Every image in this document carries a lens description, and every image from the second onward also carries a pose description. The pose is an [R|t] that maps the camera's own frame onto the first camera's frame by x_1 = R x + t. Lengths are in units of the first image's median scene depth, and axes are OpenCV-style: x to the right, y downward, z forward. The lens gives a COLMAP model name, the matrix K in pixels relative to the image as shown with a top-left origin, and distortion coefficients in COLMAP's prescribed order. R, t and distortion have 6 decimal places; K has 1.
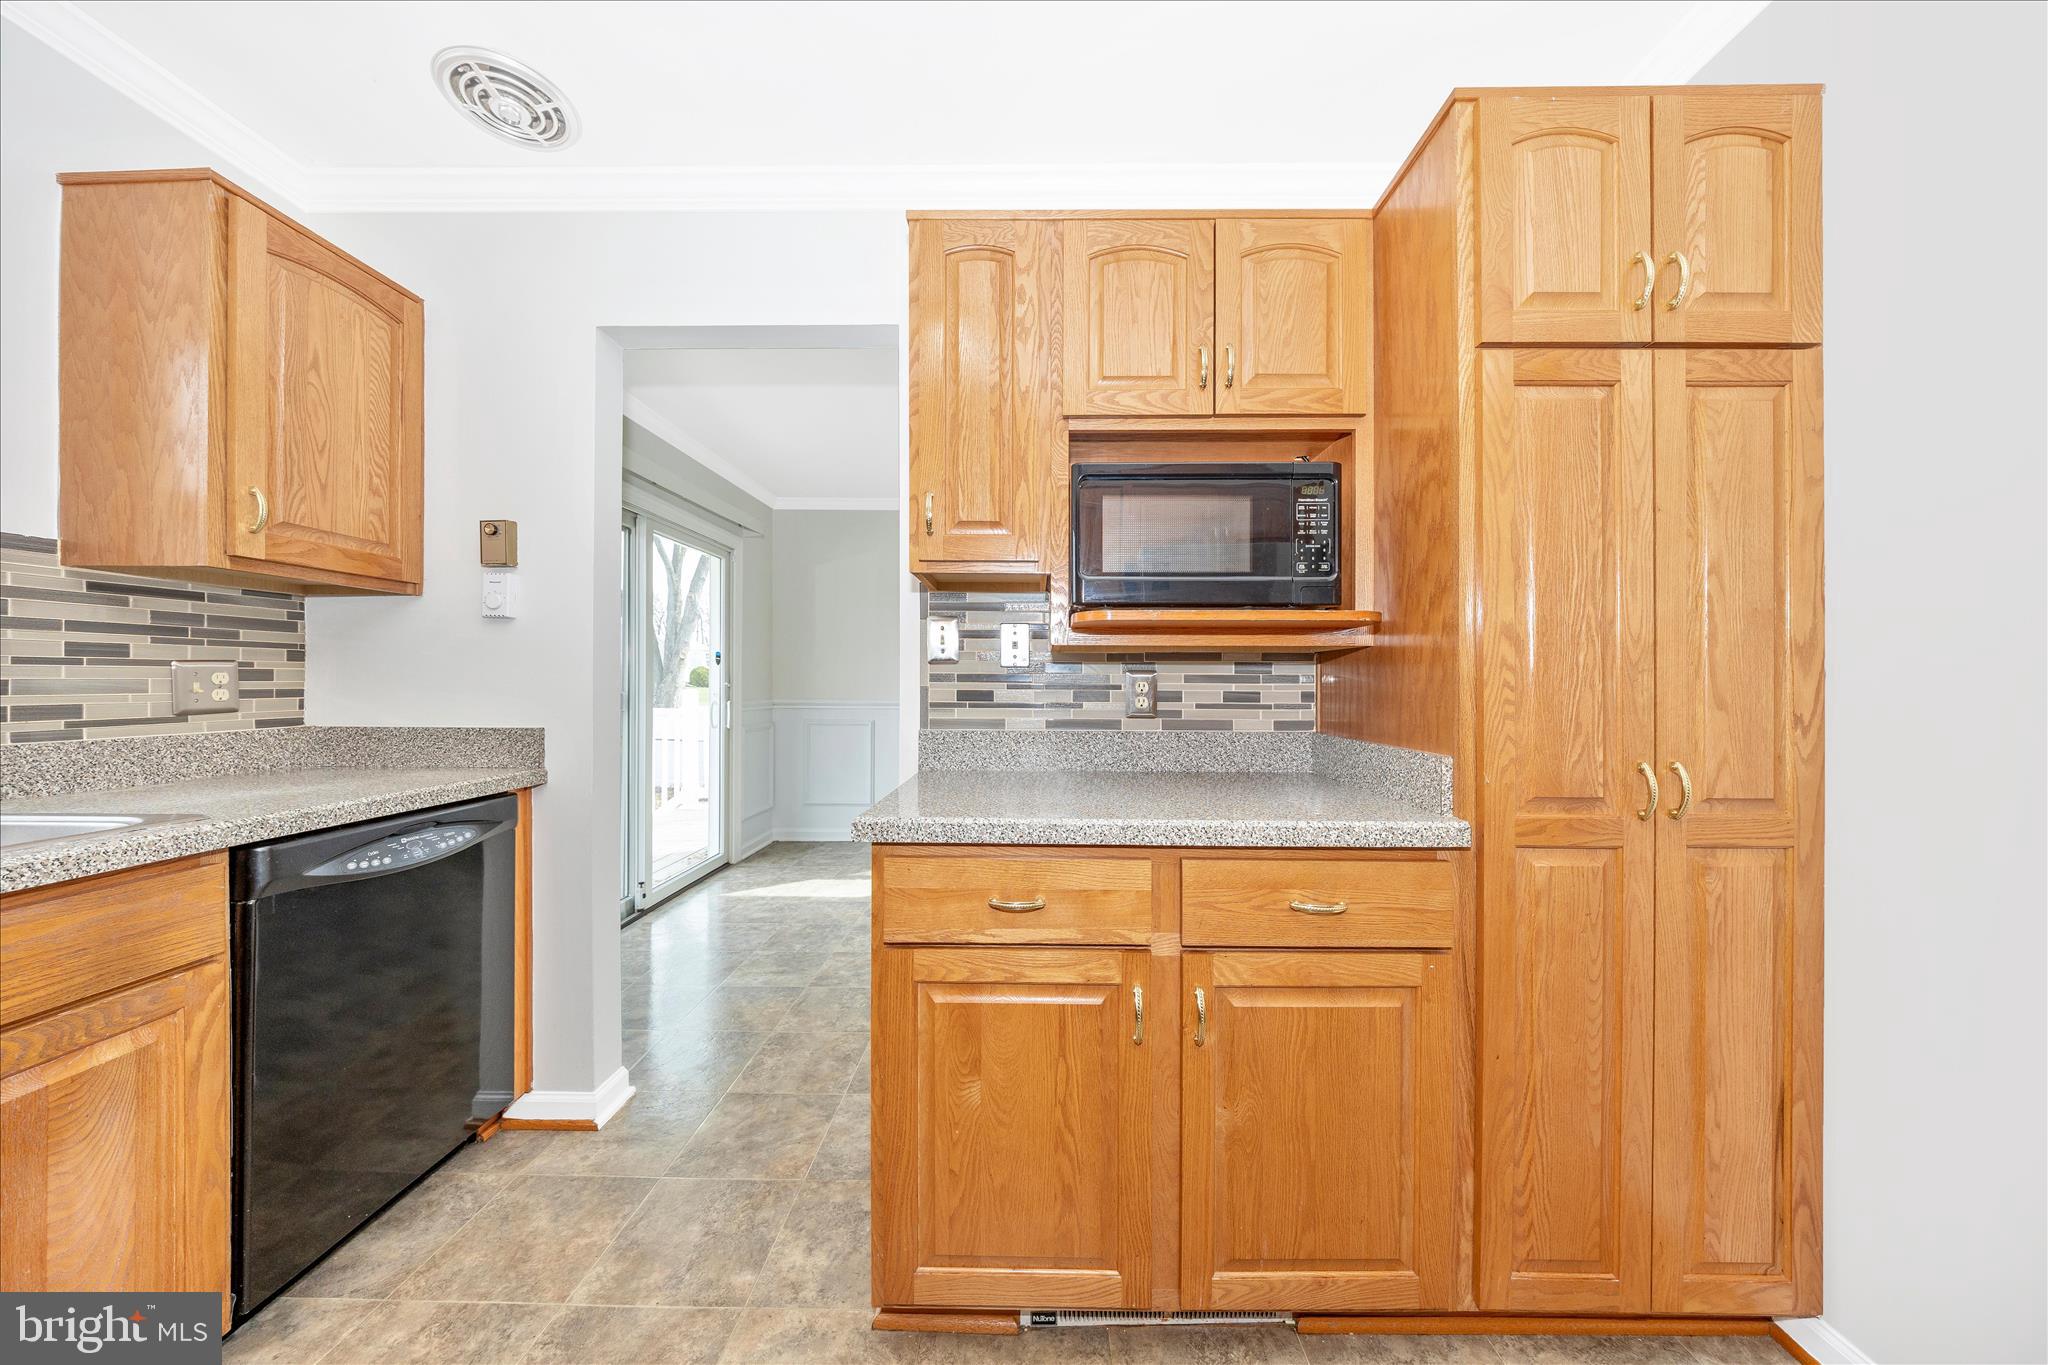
lens RADIAL K [[710.8, 0, 1034.4], [0, 710.8, 677.5], [0, 0, 1]] dist [-0.005095, -0.000050]
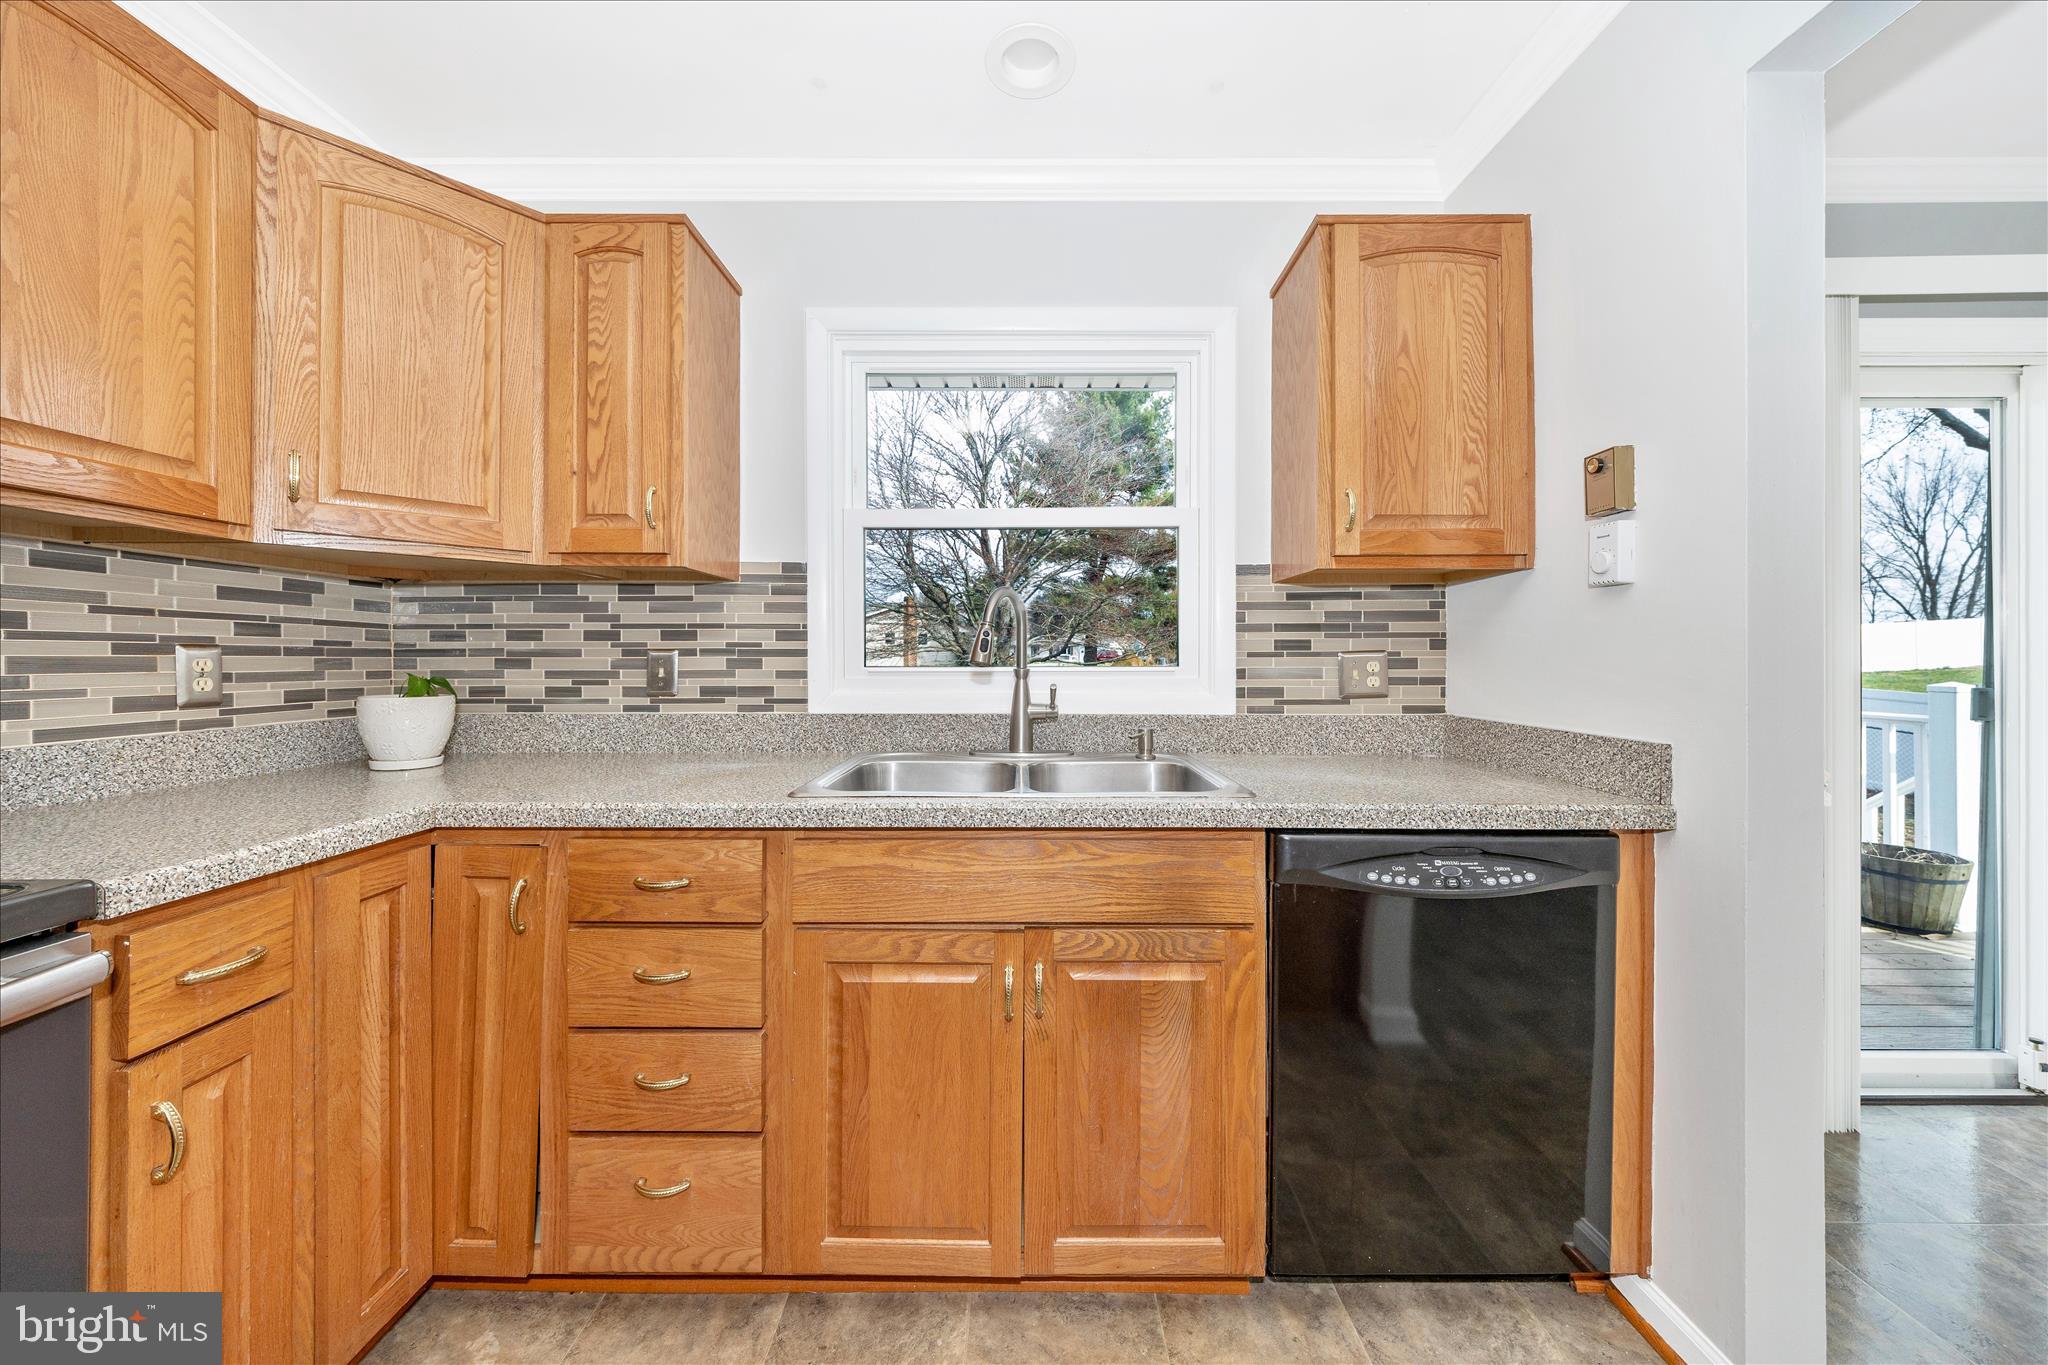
lens RADIAL K [[689.9, 0, 1023.8], [0, 689.9, 660.5], [0, 0, 1]] dist [-0.011952, 0.002335]
pose [[-0.002150, -0.000992, -0.999997, -0.065379], [0.006486, 0.999978, -0.001006, -0.011636], [0.999977, -0.006488, -0.002144, 0.460141]]
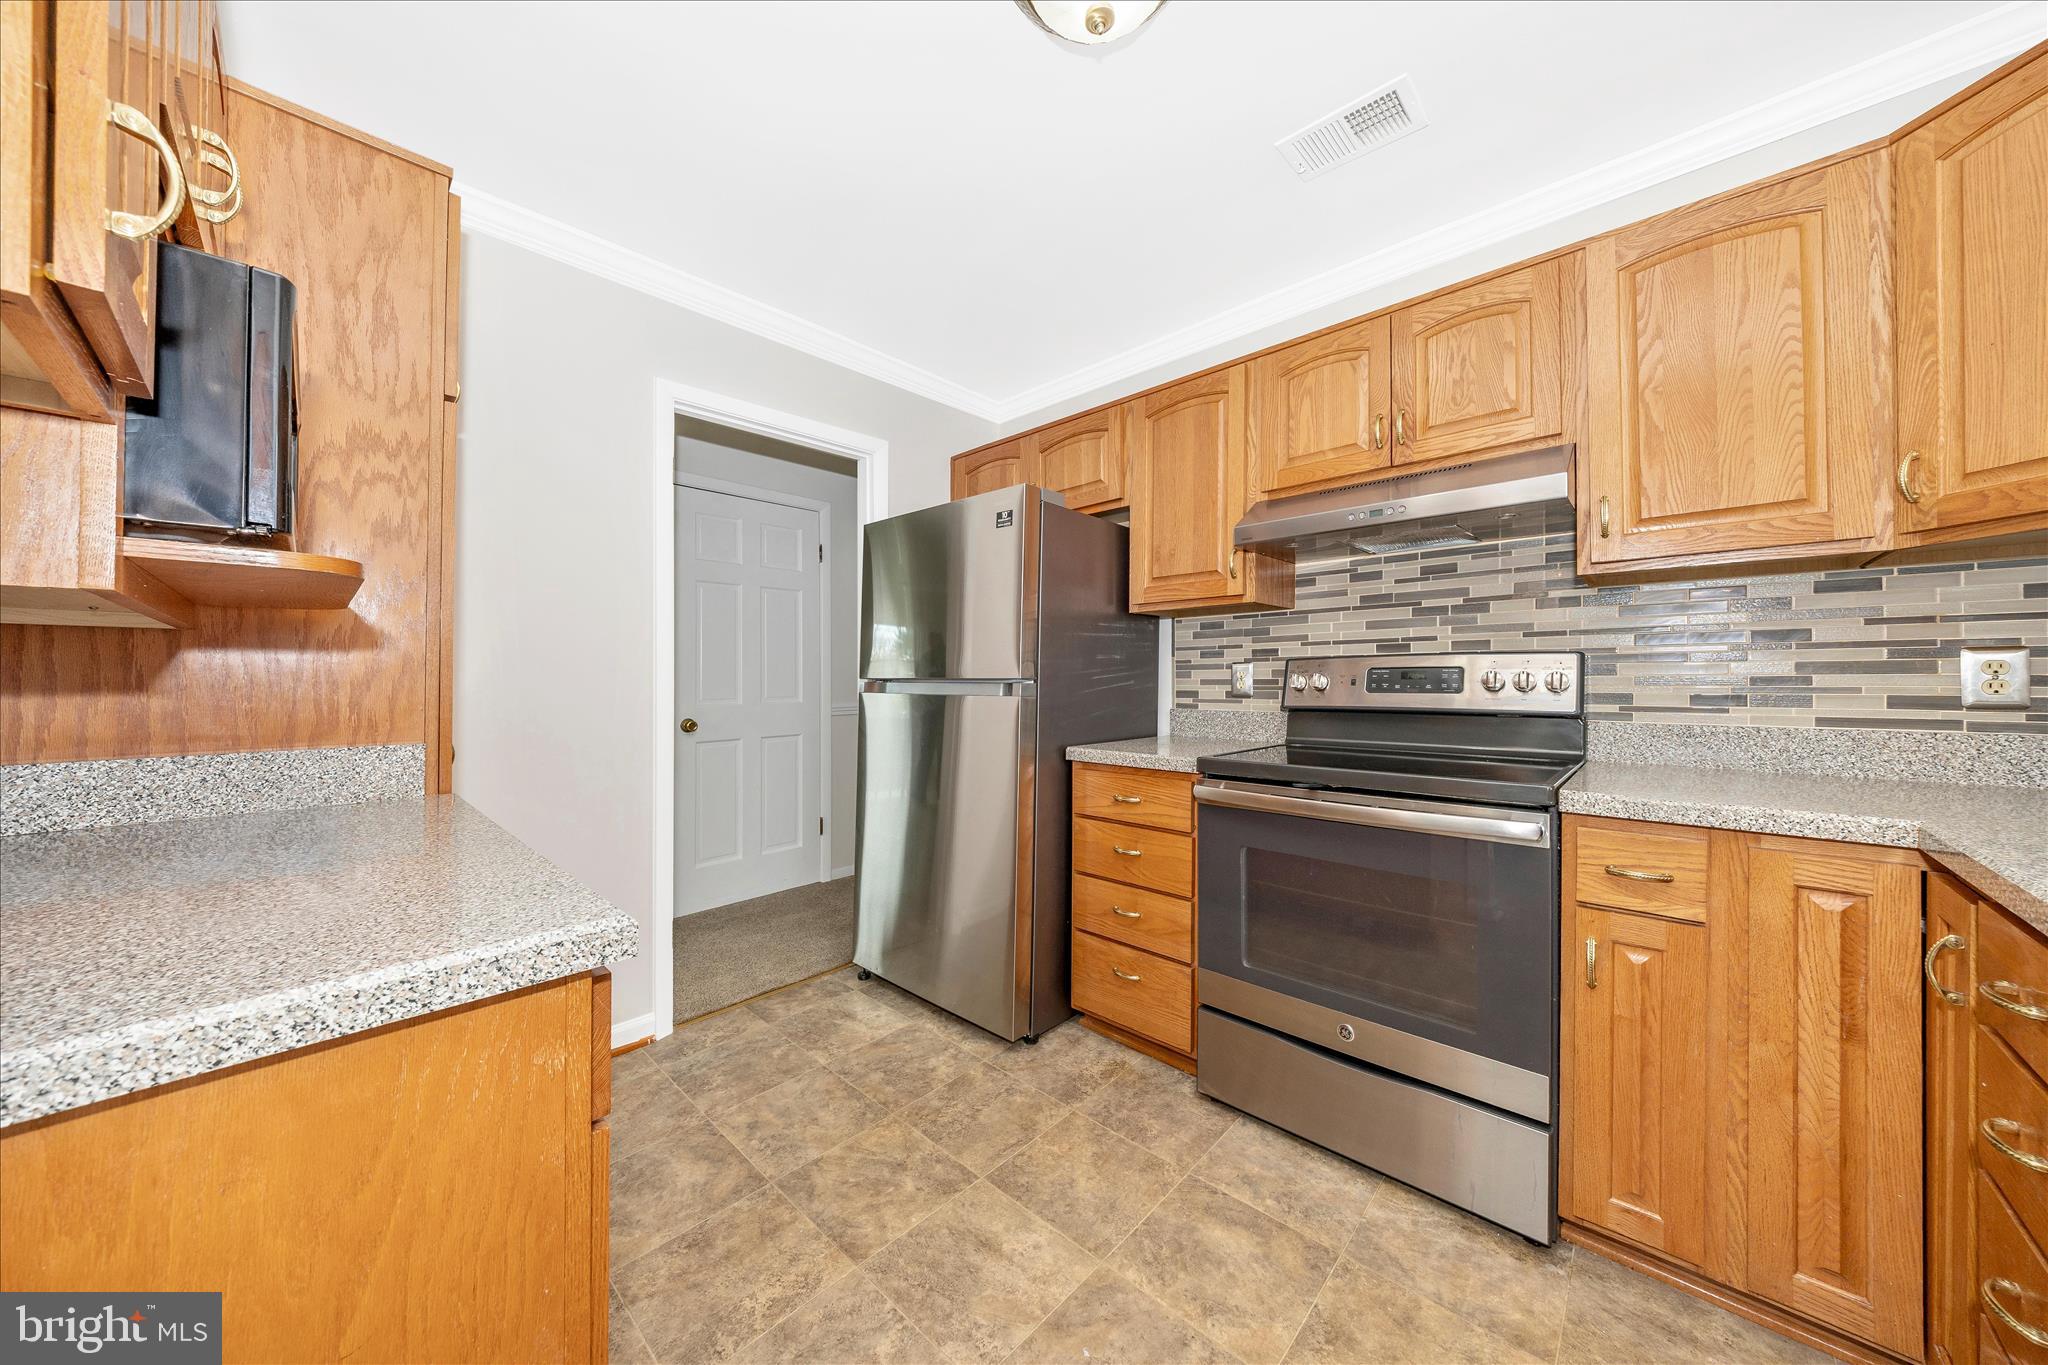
lens RADIAL K [[689.9, 0, 1023.8], [0, 689.9, 660.5], [0, 0, 1]] dist [-0.011952, 0.002335]
pose [[-0.731203, 0.008744, 0.682104, -0.646930], [-0.003861, 0.999849, -0.016955, -0.002862], [-0.682149, -0.015031, -0.731059, 0.896478]]
